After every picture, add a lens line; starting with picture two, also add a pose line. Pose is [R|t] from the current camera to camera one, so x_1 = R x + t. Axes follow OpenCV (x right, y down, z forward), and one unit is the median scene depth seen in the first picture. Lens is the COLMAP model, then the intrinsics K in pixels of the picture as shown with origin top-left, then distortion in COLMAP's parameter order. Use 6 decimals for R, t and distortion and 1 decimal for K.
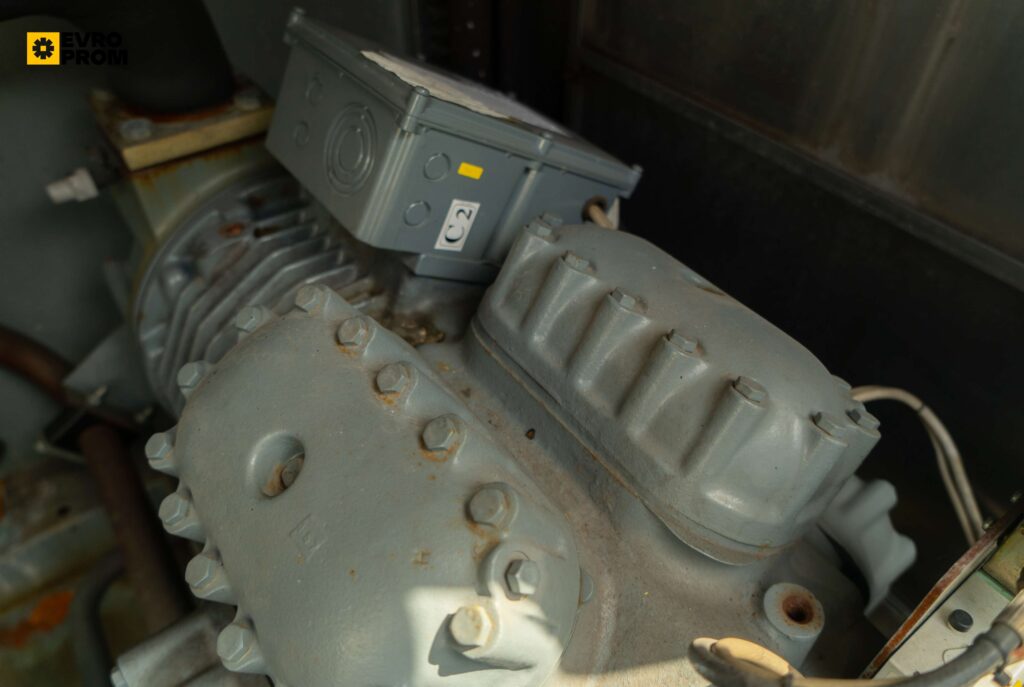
lens RADIAL K [[709.2, 0, 509.4], [0, 709.2, 347.1], [0, 0, 1]] dist [-0.015374, -0.002833]
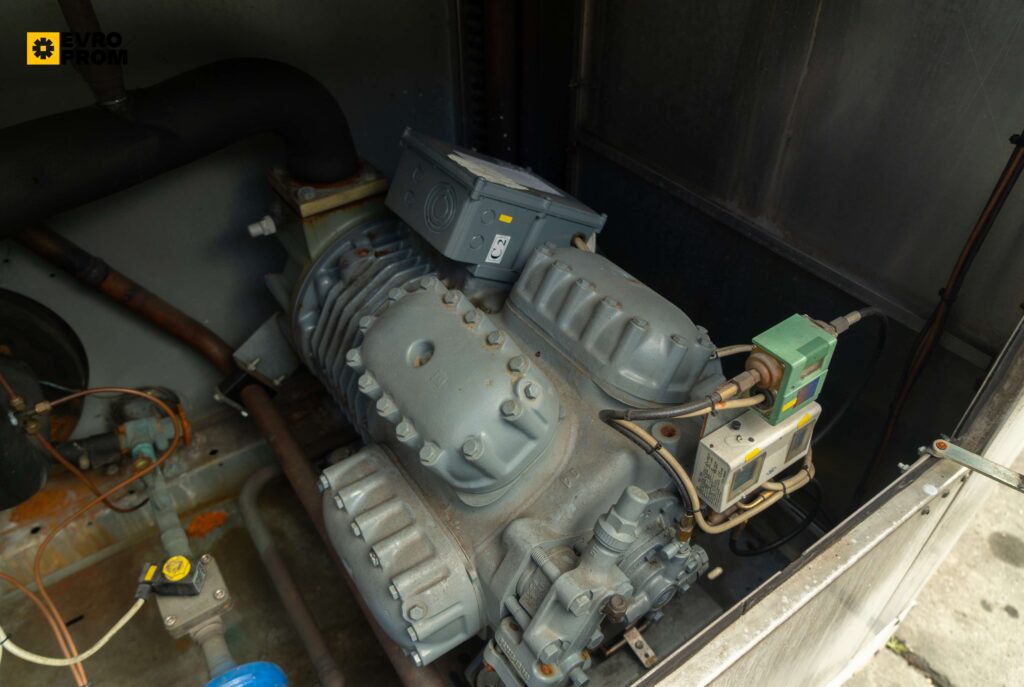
lens RADIAL K [[709.2, 0, 514.4], [0, 709.2, 342.2], [0, 0, 1]] dist [-0.015374, -0.002833]
pose [[0.999752, 0.000016, -0.022257, 0.006986], [-0.001248, 0.998466, -0.055348, 0.161557], [0.022222, 0.055362, 0.998219, -0.763823]]
